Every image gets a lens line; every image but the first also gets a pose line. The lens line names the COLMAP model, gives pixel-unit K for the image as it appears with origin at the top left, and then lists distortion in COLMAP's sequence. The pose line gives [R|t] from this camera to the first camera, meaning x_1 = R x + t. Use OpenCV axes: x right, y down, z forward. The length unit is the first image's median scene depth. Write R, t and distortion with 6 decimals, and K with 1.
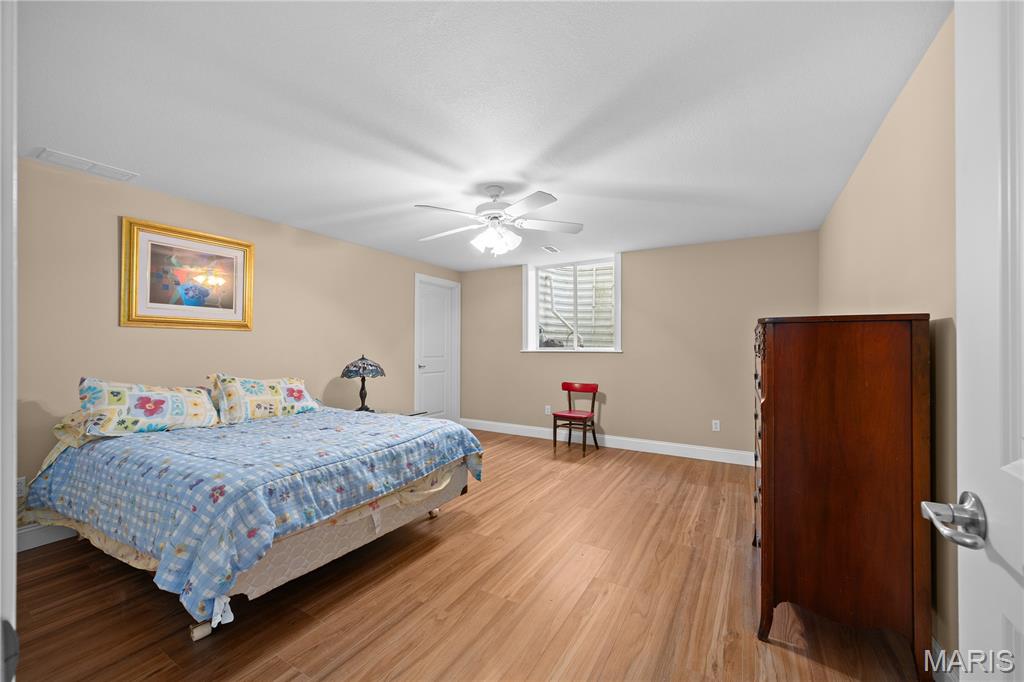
lens RADIAL K [[399.5, 0, 521.9], [0, 399.5, 336.1], [0, 0, 1]] dist [0.001189, 0.000056]
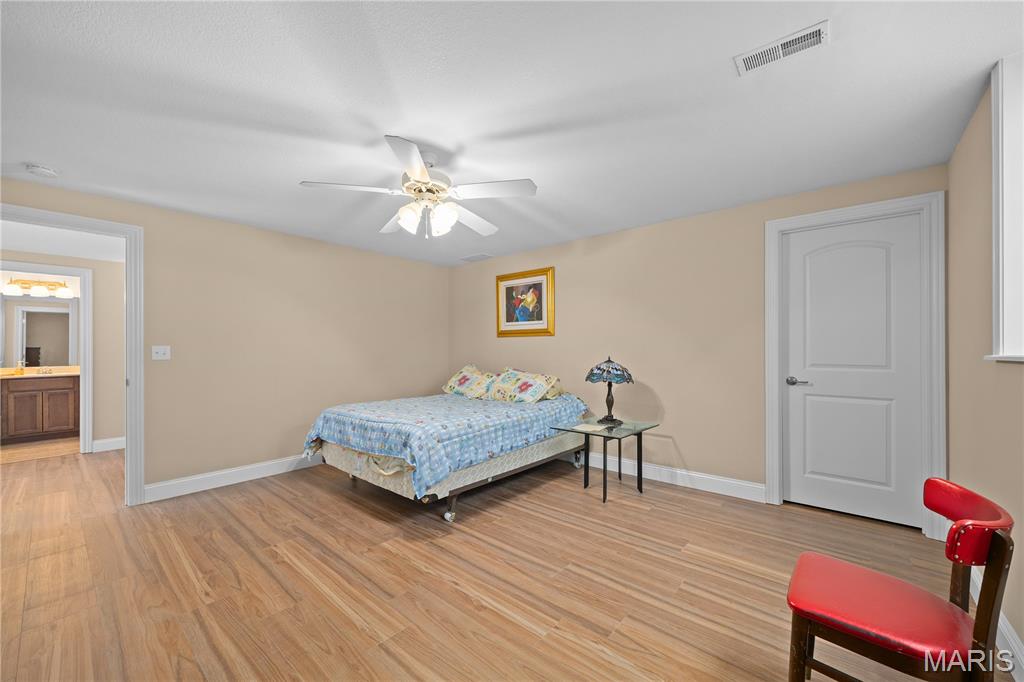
lens RADIAL K [[429.9, 0, 540.0], [0, 429.9, 342.2], [0, 0, 1]] dist [0.000135, -0.000252]
pose [[-0.206288, -0.013163, -0.978403, 0.680824], [0.032721, 0.999257, -0.020342, 0.035711], [0.977944, -0.036211, -0.205704, 1.274759]]
